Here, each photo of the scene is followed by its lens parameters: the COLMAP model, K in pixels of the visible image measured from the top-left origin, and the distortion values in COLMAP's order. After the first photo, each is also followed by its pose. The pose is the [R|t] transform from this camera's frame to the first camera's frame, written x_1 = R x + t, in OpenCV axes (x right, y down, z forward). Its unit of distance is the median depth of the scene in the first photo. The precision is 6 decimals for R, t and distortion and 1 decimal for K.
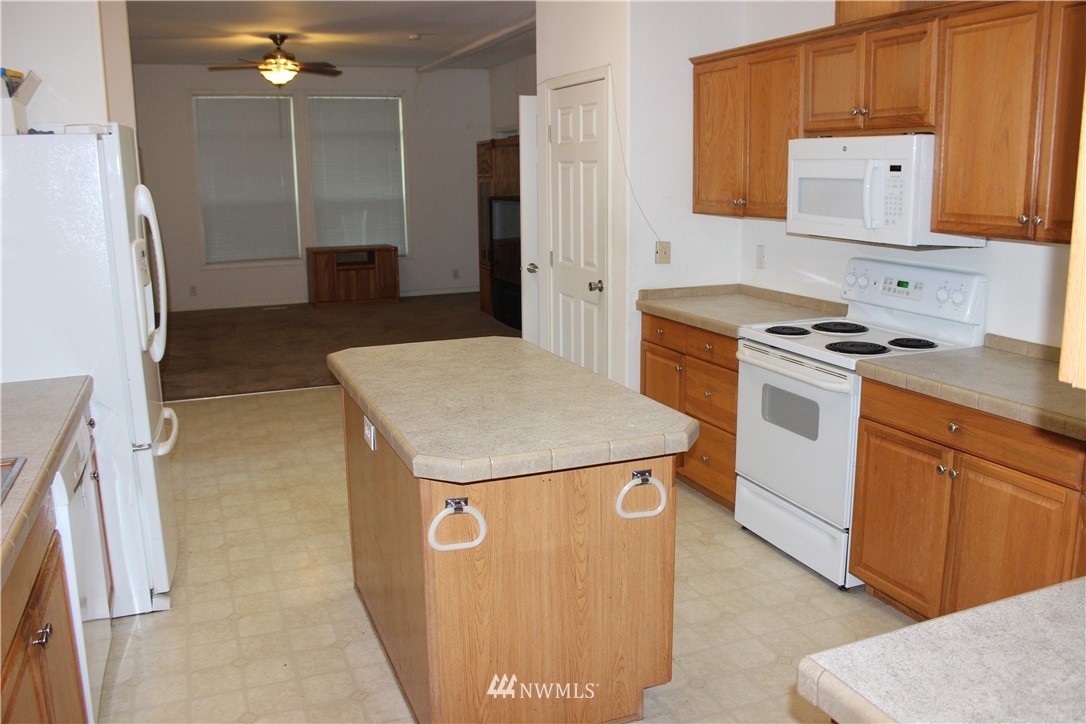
lens RADIAL K [[908.3, 0, 543.0], [0, 908.3, 362.0], [0, 0, 1]] dist [-0.174287, 0.150202]
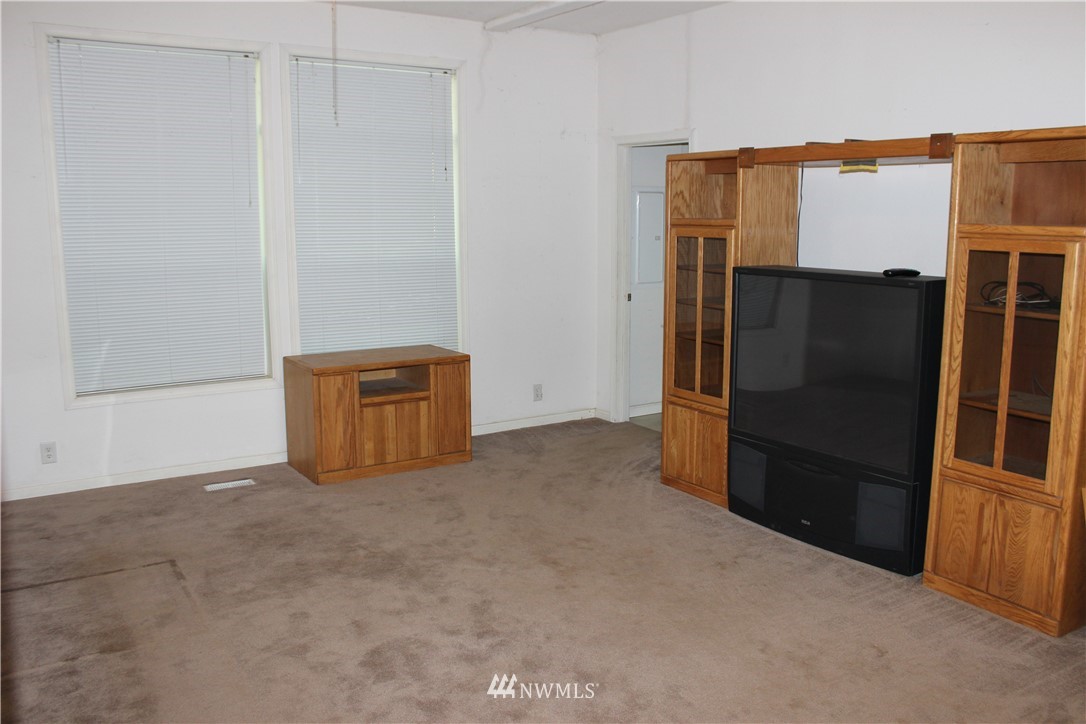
lens RADIAL K [[908.3, 0, 543.0], [0, 908.3, 362.0], [0, 0, 1]] dist [-0.174287, 0.150202]
pose [[0.979239, -0.019736, 0.201745, -0.226708], [0.028972, 0.998658, -0.042931, -0.100587], [-0.200627, 0.047885, 0.978497, 0.484039]]
